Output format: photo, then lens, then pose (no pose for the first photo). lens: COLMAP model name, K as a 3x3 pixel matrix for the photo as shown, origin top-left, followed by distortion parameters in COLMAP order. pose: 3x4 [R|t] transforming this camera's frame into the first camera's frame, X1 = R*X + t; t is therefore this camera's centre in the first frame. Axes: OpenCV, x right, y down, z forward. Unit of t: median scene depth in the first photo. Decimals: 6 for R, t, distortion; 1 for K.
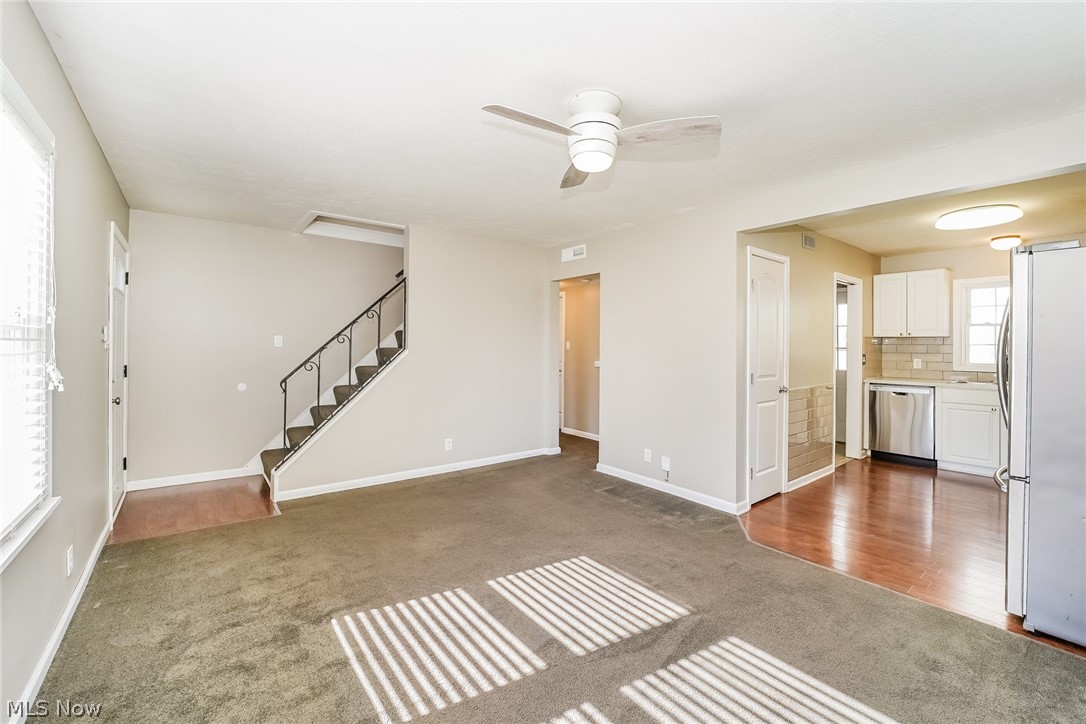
lens RADIAL K [[450.7, 0, 537.6], [0, 450.7, 353.7], [0, 0, 1]] dist [-0.004189, -0.000319]
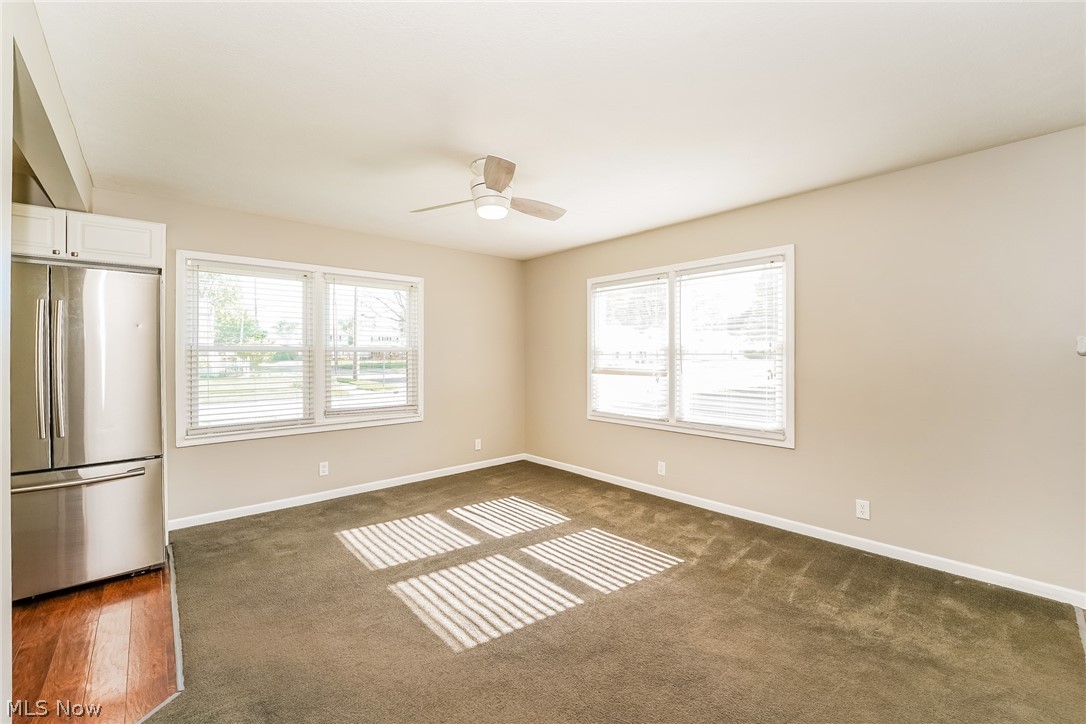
lens RADIAL K [[450.7, 0, 537.6], [0, 450.7, 353.7], [0, 0, 1]] dist [-0.004189, -0.000319]
pose [[-0.998347, -0.002897, -0.057401, 0.040804], [-0.003933, 0.999831, 0.017956, -0.030103], [0.057340, 0.018152, -0.998190, 1.972000]]
